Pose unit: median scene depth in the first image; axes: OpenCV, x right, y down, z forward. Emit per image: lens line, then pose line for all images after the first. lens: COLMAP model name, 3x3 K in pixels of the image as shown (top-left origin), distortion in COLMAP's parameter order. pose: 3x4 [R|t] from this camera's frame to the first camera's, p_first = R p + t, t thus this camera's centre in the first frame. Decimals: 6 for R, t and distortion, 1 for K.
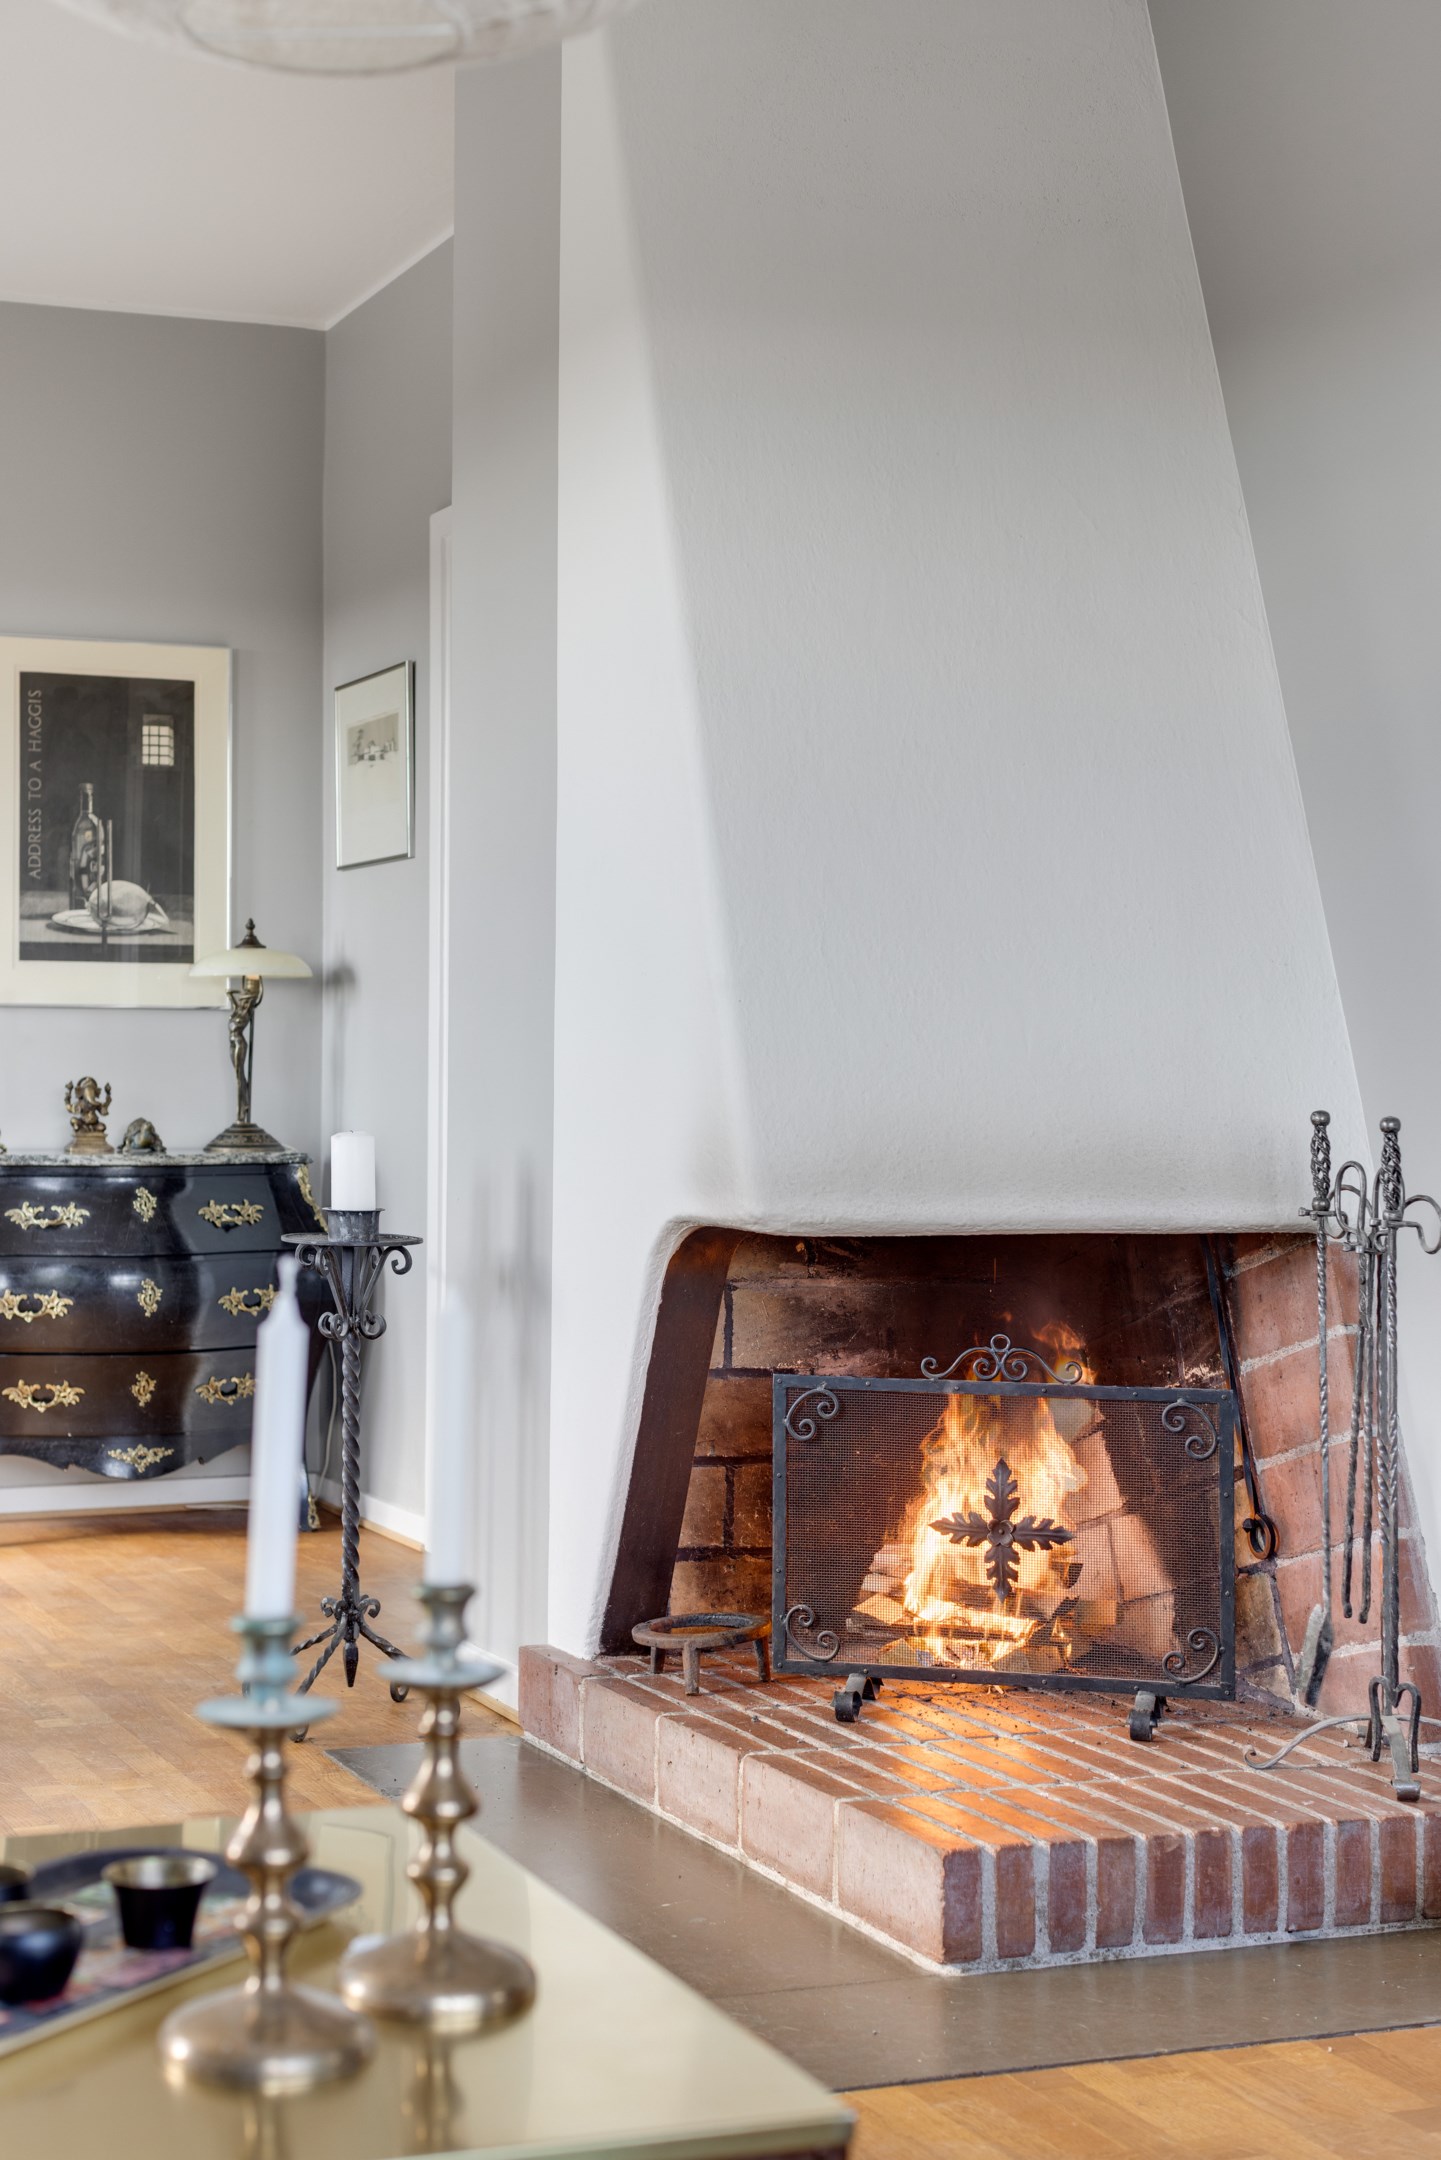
lens RADIAL K [[3029.4, 0, 349.7], [0, 3029.4, 967.7], [0, 0, 1]] dist [0.045735, 0.047932]
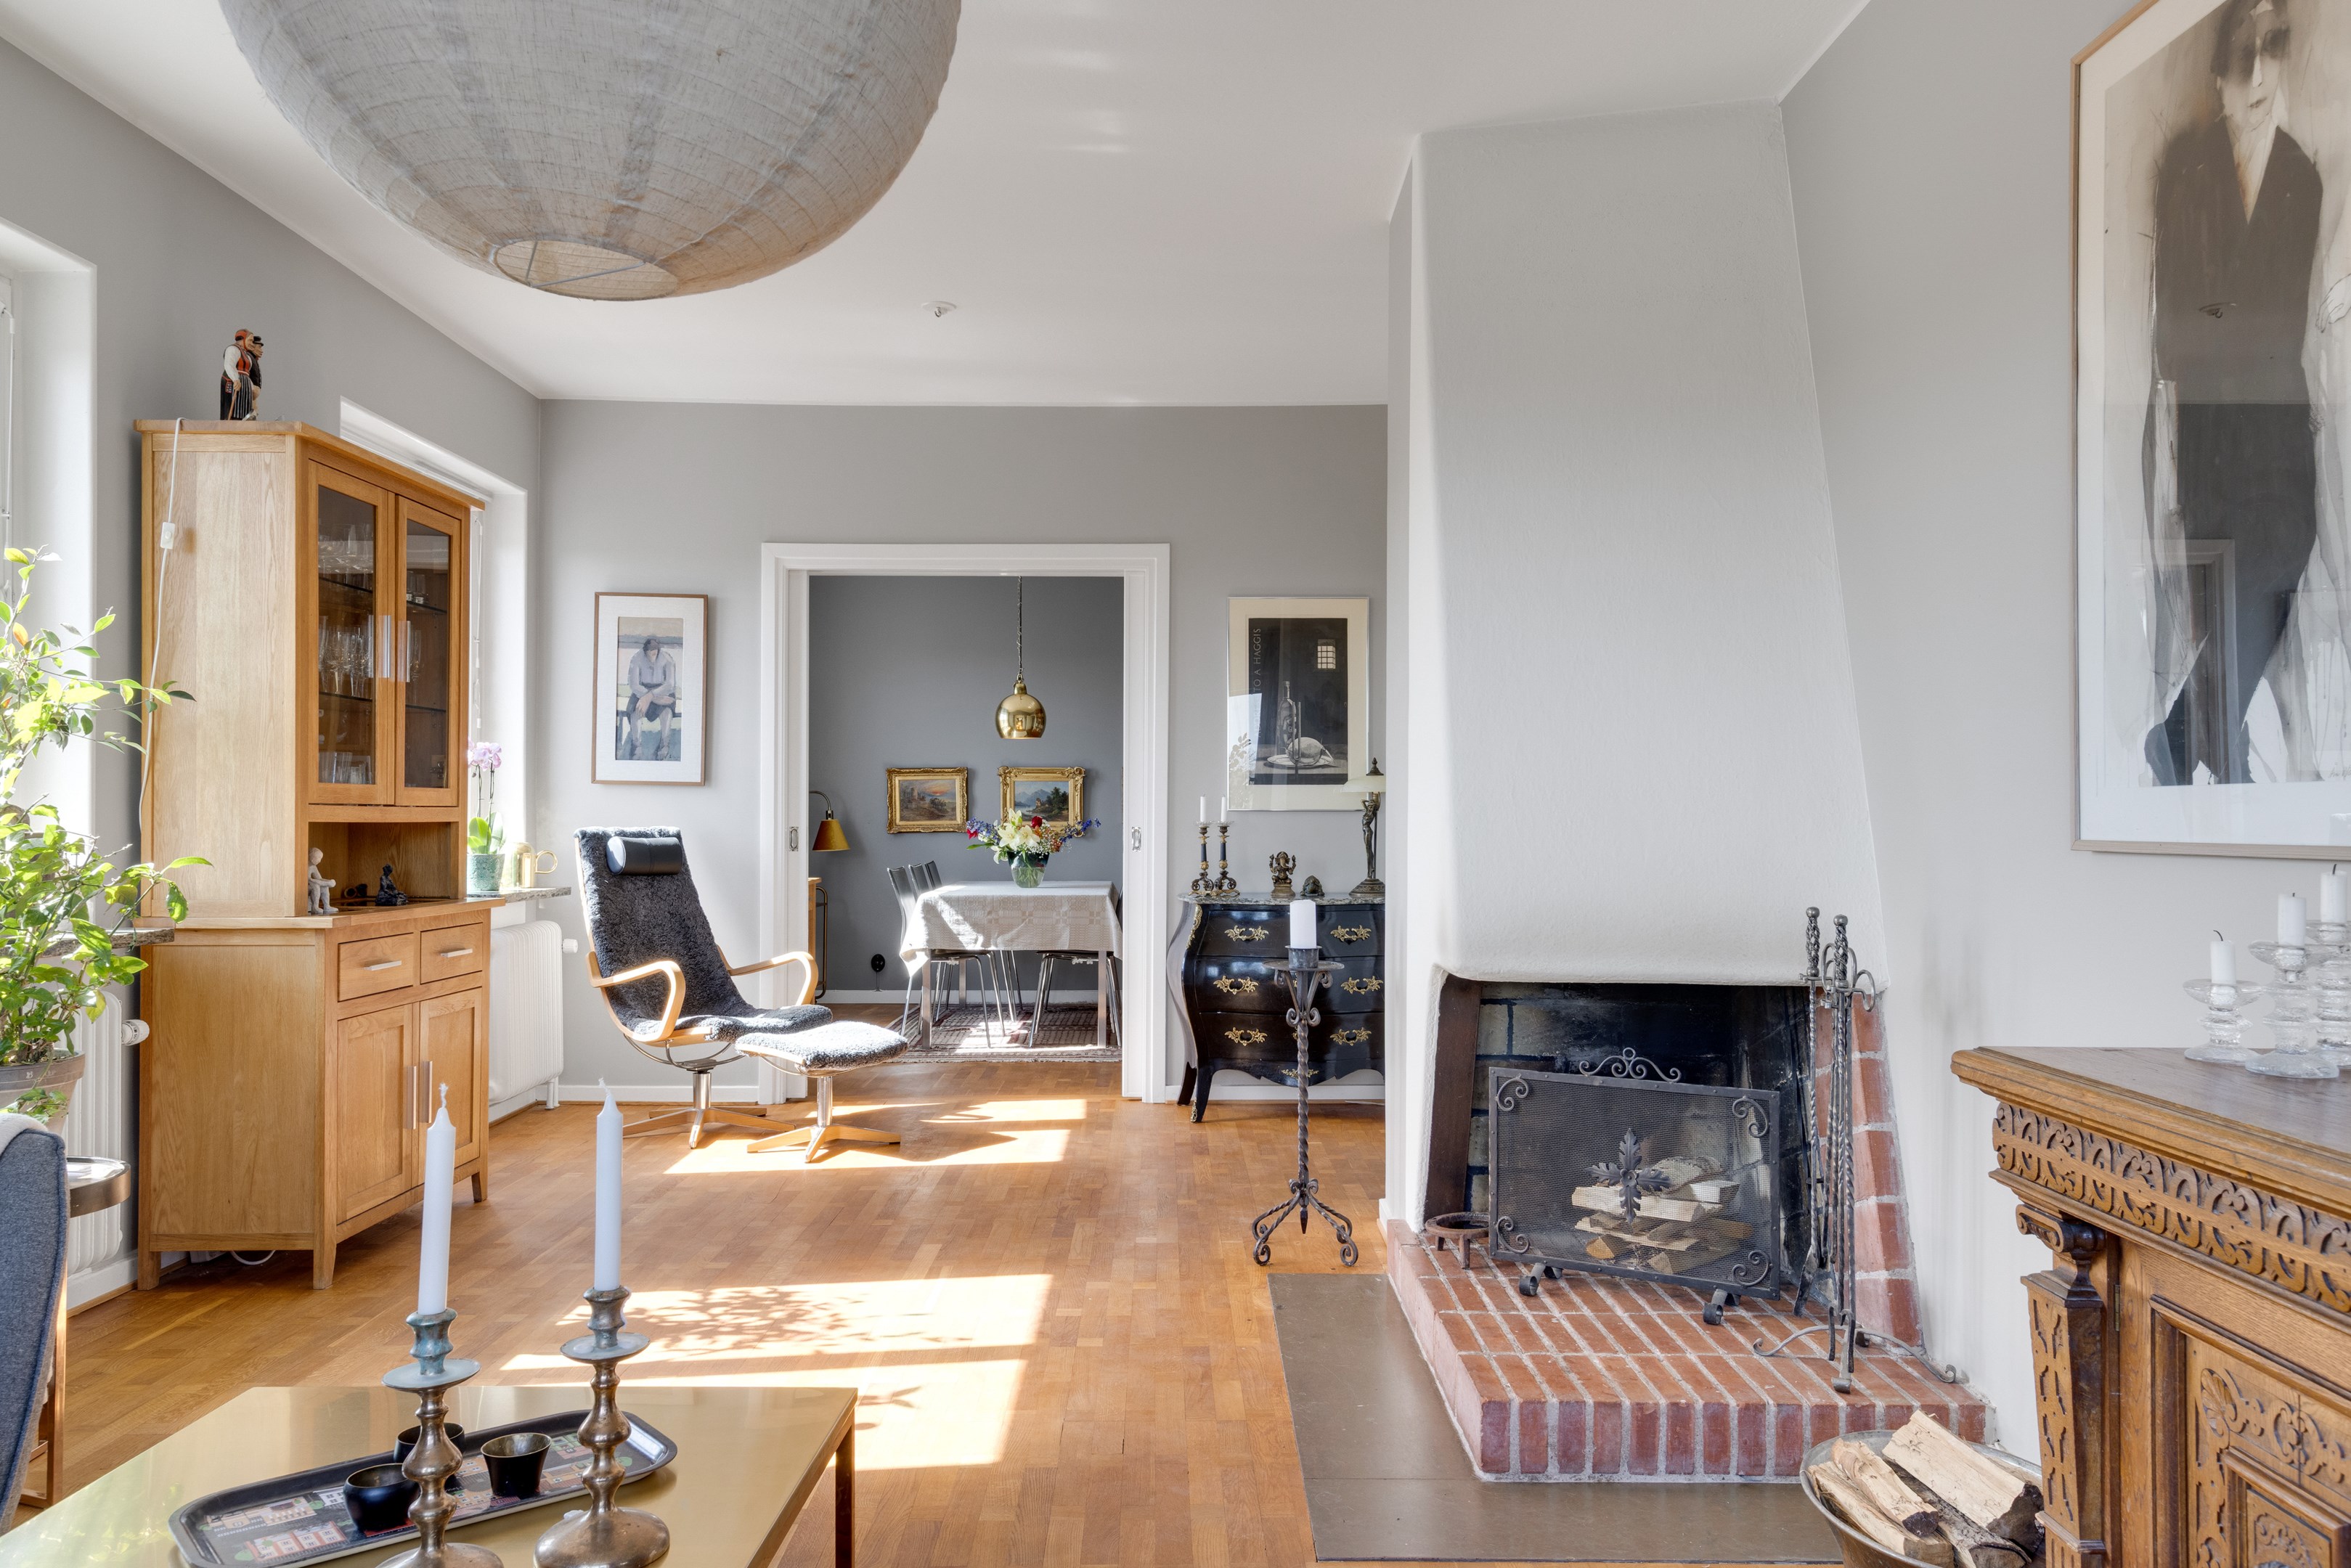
lens RADIAL K [[1652.5, 0, 1180.2], [0, 1652.5, 811.6], [0, 0, 1]] dist [0.028721, 0.002901]
pose [[0.944067, -0.010085, -0.329599, 0.301765], [0.021125, 0.999329, 0.029929, -0.028995], [0.329075, -0.035217, 0.943647, 0.164332]]
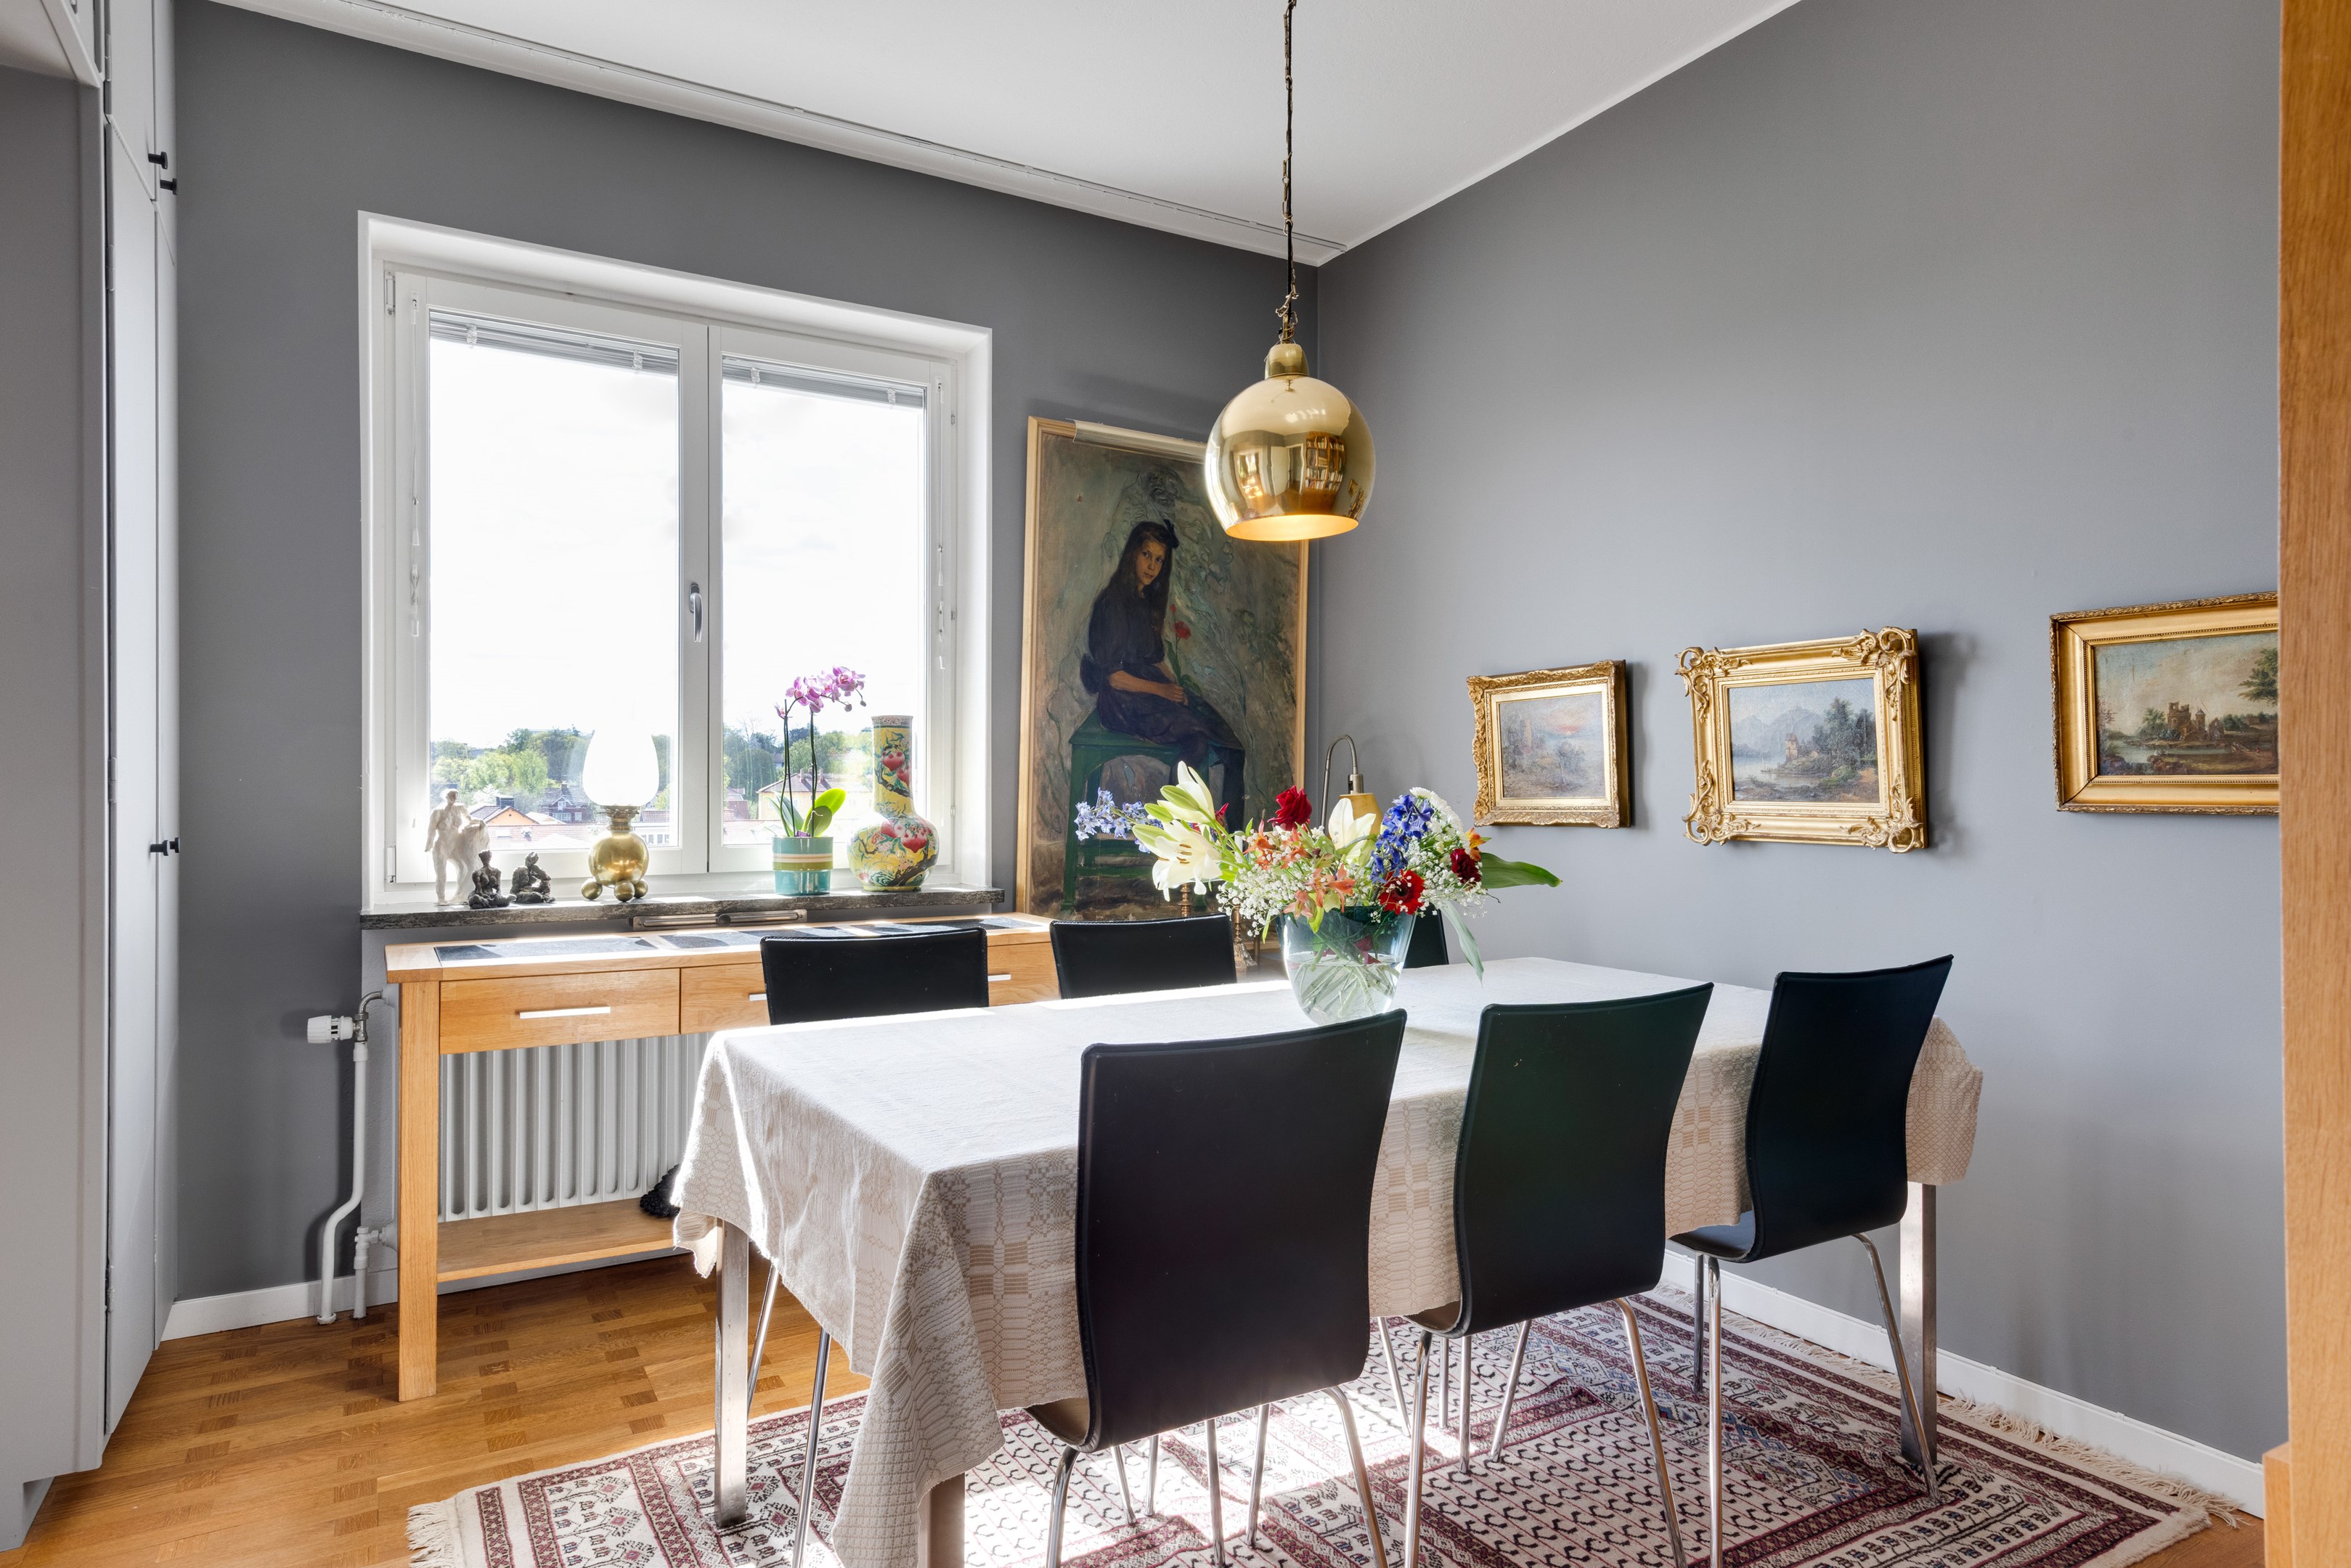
lens RADIAL K [[1338.4, 0, 1108.0], [0, 1338.4, 786.4], [0, 0, 1]] dist [0.004914, 0.001332]
pose [[0.172446, -0.009929, -0.984969, -0.141200], [0.041068, 0.999152, -0.002882, 0.042115], [0.984162, -0.039954, 0.172708, 2.157090]]
